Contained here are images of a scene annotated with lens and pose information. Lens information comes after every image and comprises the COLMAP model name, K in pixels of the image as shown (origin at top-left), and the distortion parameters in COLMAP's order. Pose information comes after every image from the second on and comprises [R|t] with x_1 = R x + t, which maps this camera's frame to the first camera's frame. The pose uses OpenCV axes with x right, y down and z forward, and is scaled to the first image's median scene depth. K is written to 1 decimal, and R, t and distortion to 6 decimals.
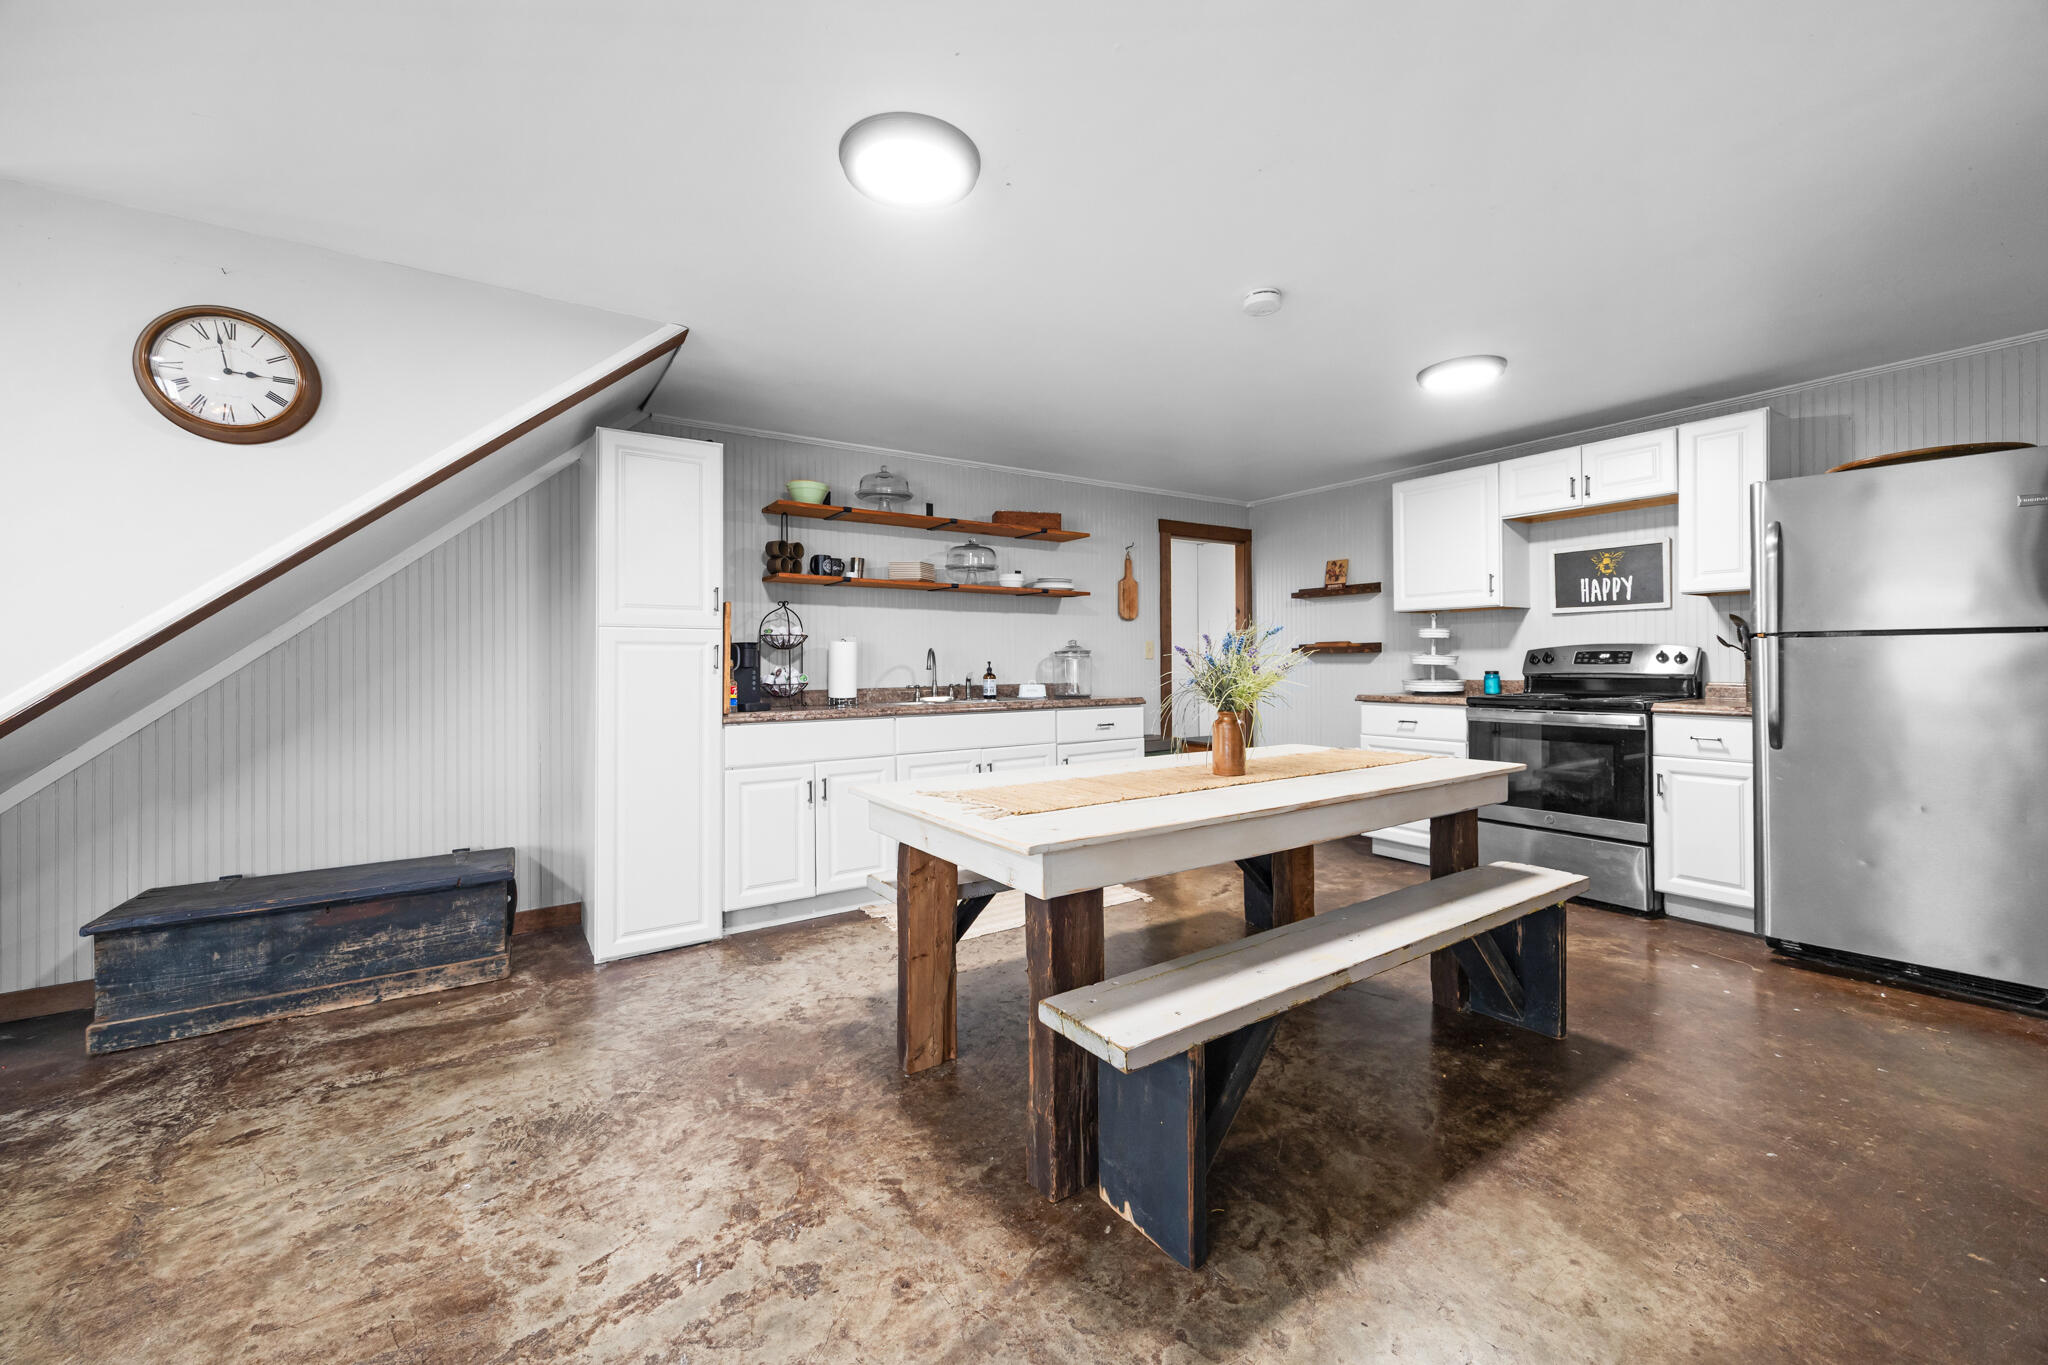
lens RADIAL K [[795.2, 0, 1031.3], [0, 795.2, 660.8], [0, 0, 1]] dist [0.002900, -0.000145]
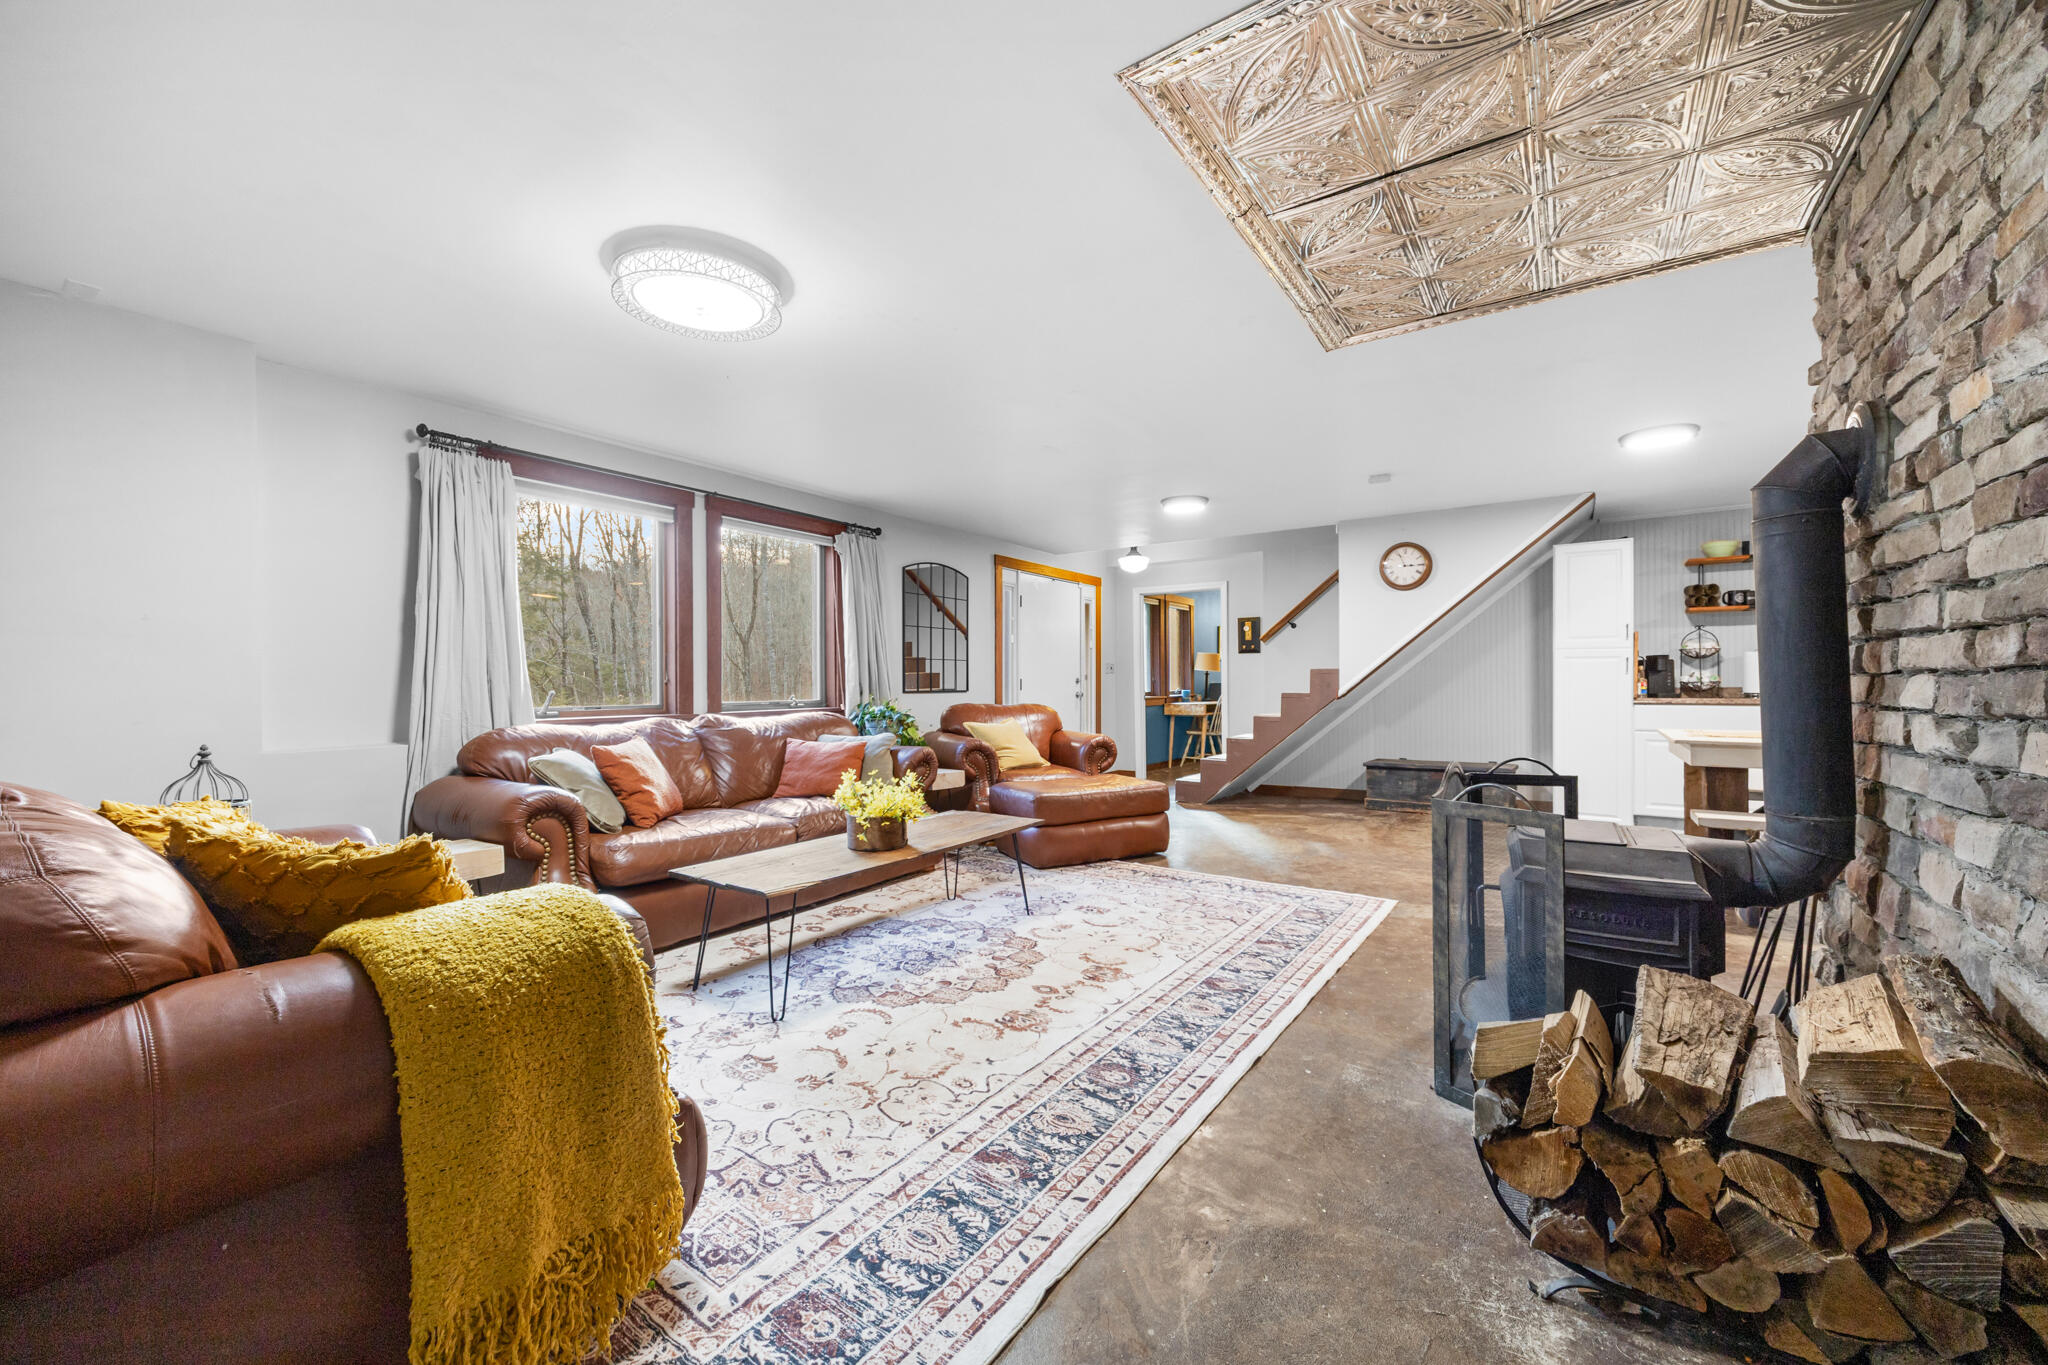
lens RADIAL K [[795.2, 0, 1017.0], [0, 795.2, 682.8], [0, 0, 1]] dist [0.002900, -0.000145]
pose [[0.341717, 0.002498, -0.939800, 0.758373], [0.005989, 0.999970, 0.004835, 0.019138], [0.939784, -0.007280, 0.341692, -0.812421]]
